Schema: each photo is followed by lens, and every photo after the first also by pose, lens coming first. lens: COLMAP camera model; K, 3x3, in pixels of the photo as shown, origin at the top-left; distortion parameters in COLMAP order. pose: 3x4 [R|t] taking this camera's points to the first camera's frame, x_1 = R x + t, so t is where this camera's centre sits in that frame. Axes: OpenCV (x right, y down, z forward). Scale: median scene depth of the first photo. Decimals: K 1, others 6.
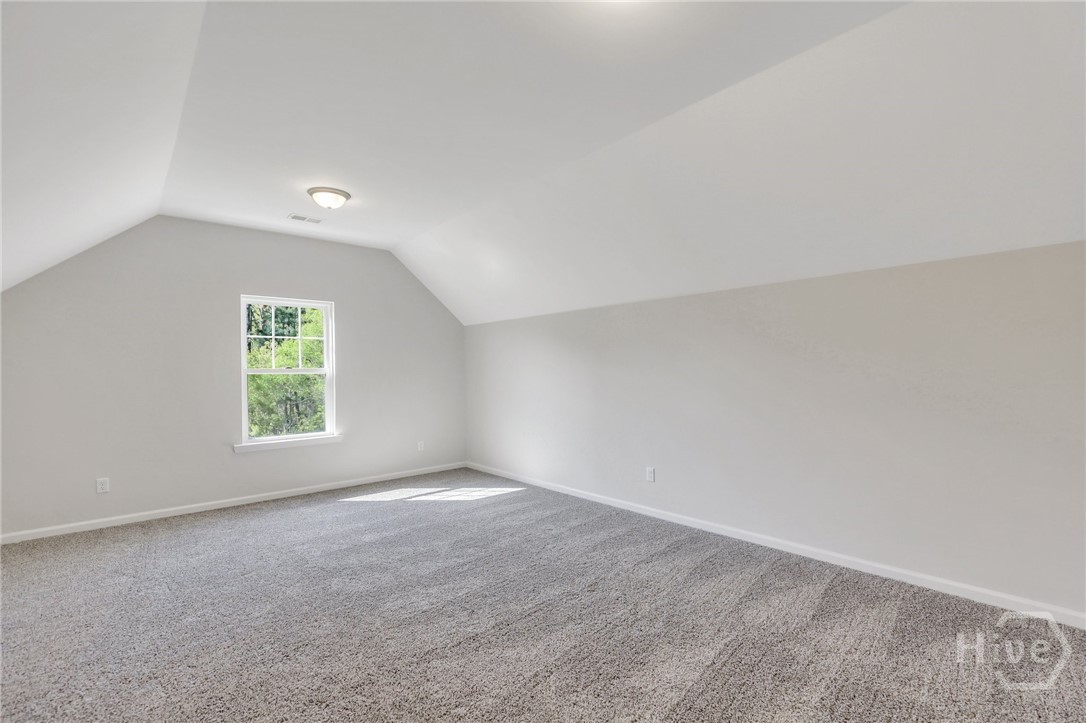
lens RADIAL K [[499.1, 0, 547.6], [0, 499.1, 358.0], [0, 0, 1]] dist [0.002438, 0.000162]
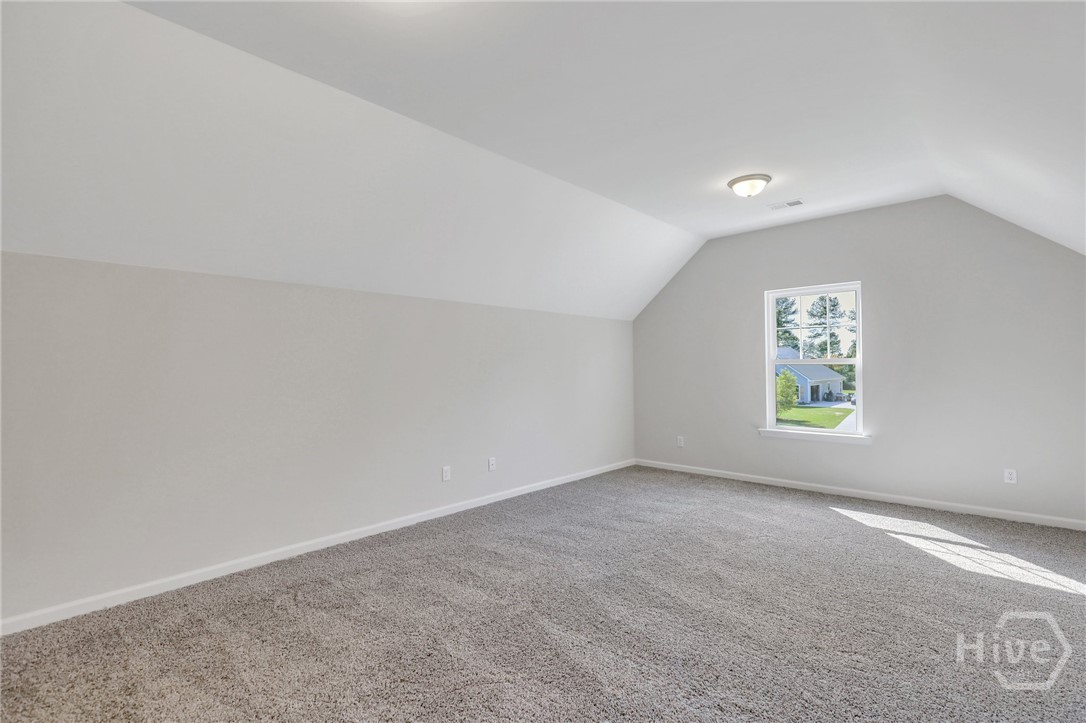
lens RADIAL K [[499.1, 0, 547.6], [0, 499.1, 358.0], [0, 0, 1]] dist [0.002438, 0.000162]
pose [[0.089831, -0.002595, -0.995954, 0.422194], [0.032728, 0.999464, 0.000347, 0.002497], [0.995419, -0.032627, 0.089868, 0.428292]]
